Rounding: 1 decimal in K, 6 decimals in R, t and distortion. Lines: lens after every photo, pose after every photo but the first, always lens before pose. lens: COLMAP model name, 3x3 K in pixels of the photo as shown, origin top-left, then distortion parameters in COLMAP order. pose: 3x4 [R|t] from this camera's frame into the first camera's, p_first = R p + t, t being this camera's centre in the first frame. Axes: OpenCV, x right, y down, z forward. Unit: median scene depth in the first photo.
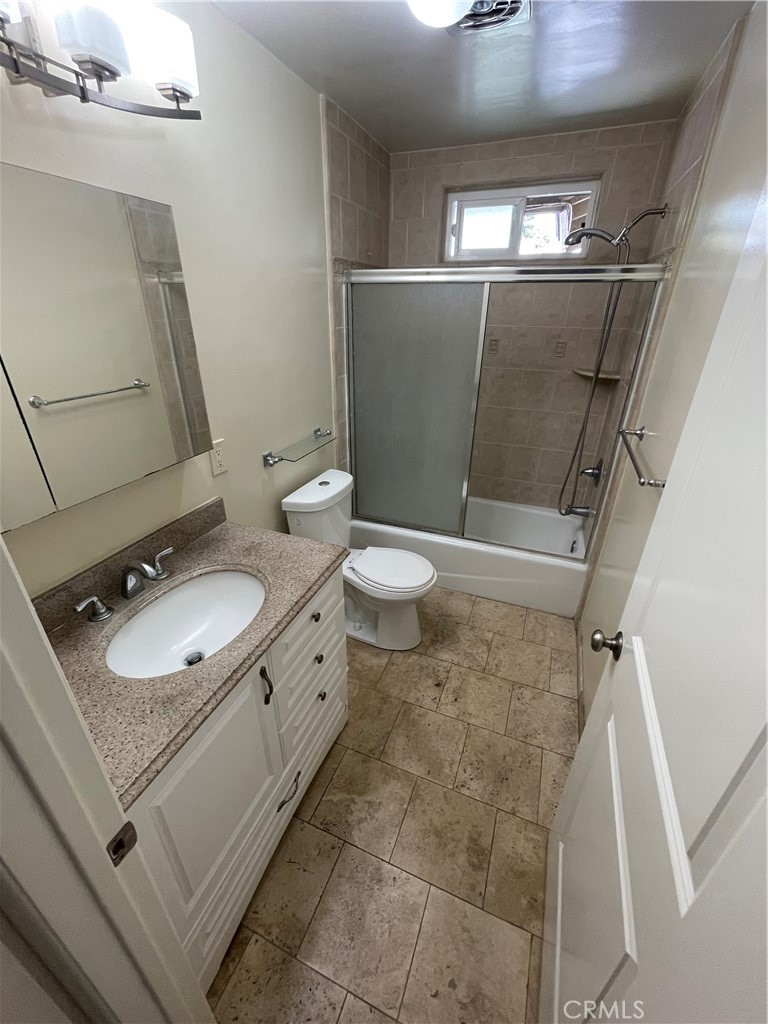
lens RADIAL K [[418.3, 0, 378.5], [0, 418.3, 511.2], [0, 0, 1]] dist [-0.006005, 0.000292]
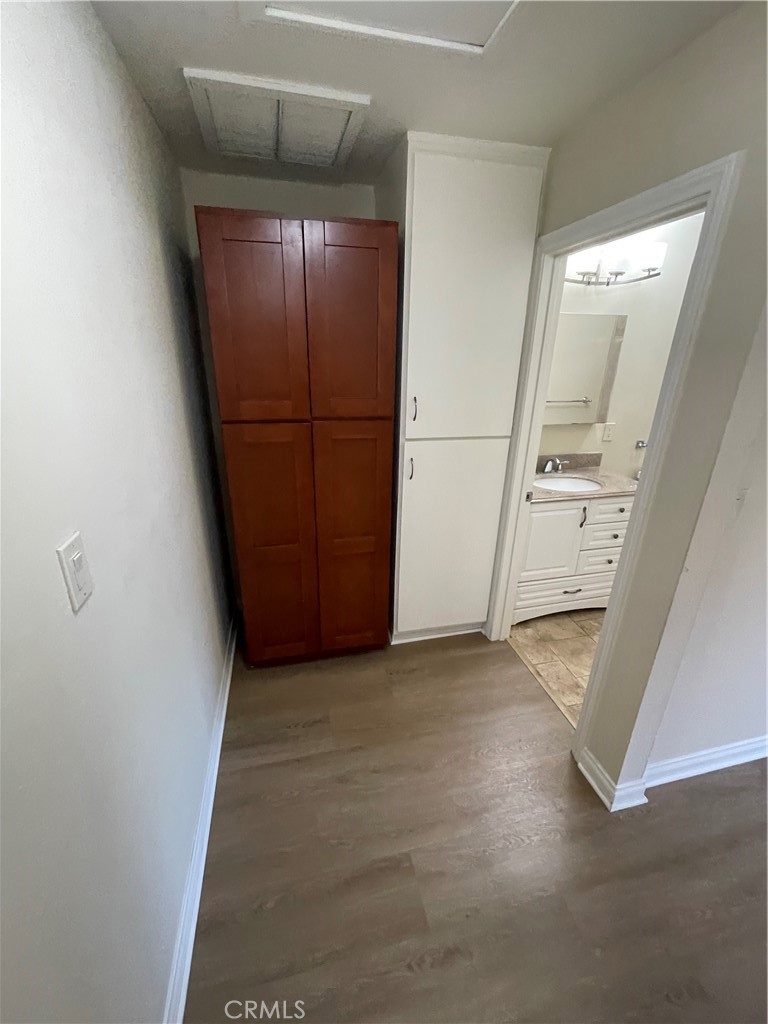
lens RADIAL K [[418.3, 0, 384.0], [0, 418.3, 509.3], [0, 0, 1]] dist [-0.006005, 0.000292]
pose [[0.575016, 0.297509, -0.762132, 0.687331], [-0.374624, 0.923889, 0.078005, 0.512763], [0.727333, 0.240659, 0.642705, -1.043441]]
